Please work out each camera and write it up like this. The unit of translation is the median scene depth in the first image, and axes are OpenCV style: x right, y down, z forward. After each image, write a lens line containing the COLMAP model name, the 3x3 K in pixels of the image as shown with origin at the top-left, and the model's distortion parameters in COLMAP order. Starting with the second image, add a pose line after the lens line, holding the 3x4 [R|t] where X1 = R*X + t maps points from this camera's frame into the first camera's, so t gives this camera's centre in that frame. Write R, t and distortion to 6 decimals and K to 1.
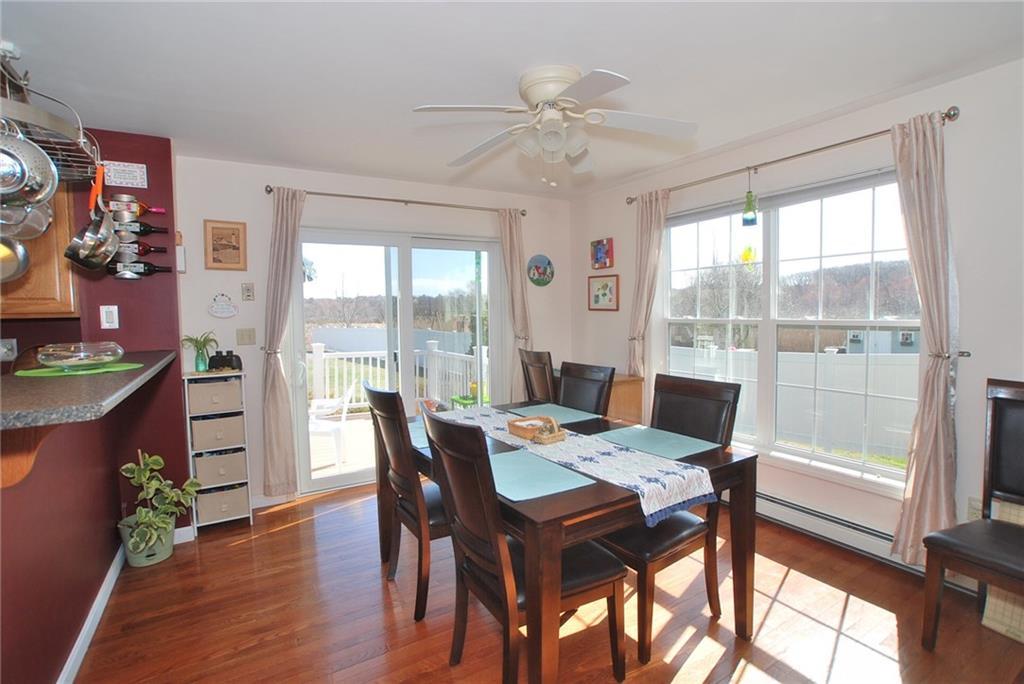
lens RADIAL K [[441.9, 0, 512.0], [0, 441.9, 342.0], [0, 0, 1]] dist [-0.029561, 0.000080]
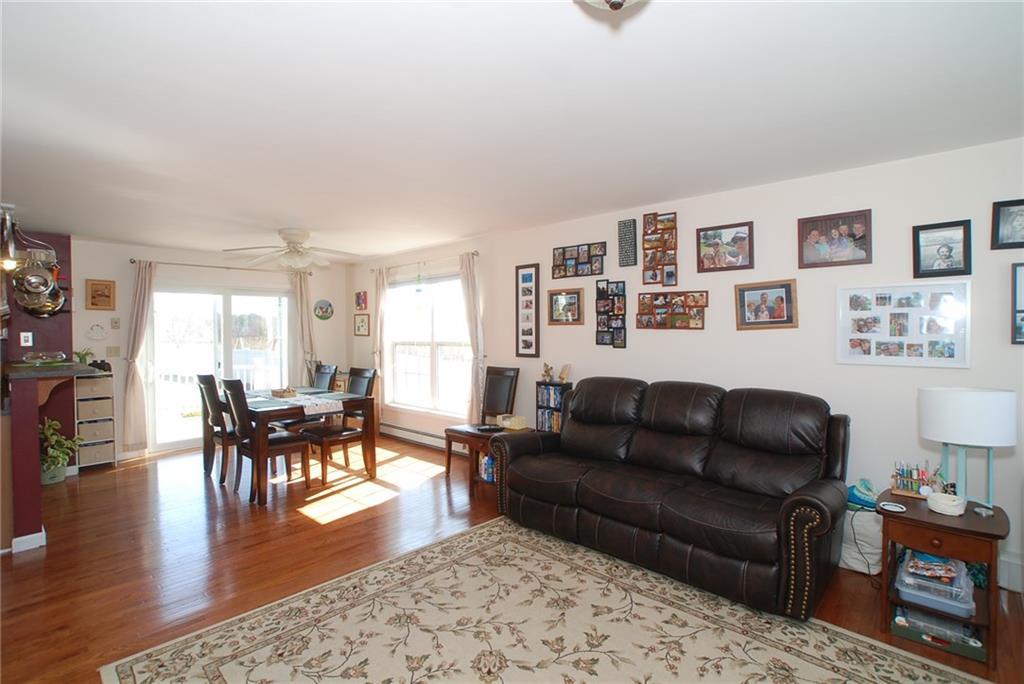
lens RADIAL K [[505.1, 0, 512.0], [0, 505.1, 342.0], [0, 0, 1]] dist [-0.001737, -0.000001]
pose [[0.973316, 0.001778, 0.229462, 0.404305], [0.008945, 0.998916, -0.045682, 0.052460], [-0.229294, 0.046516, 0.972245, -1.178585]]
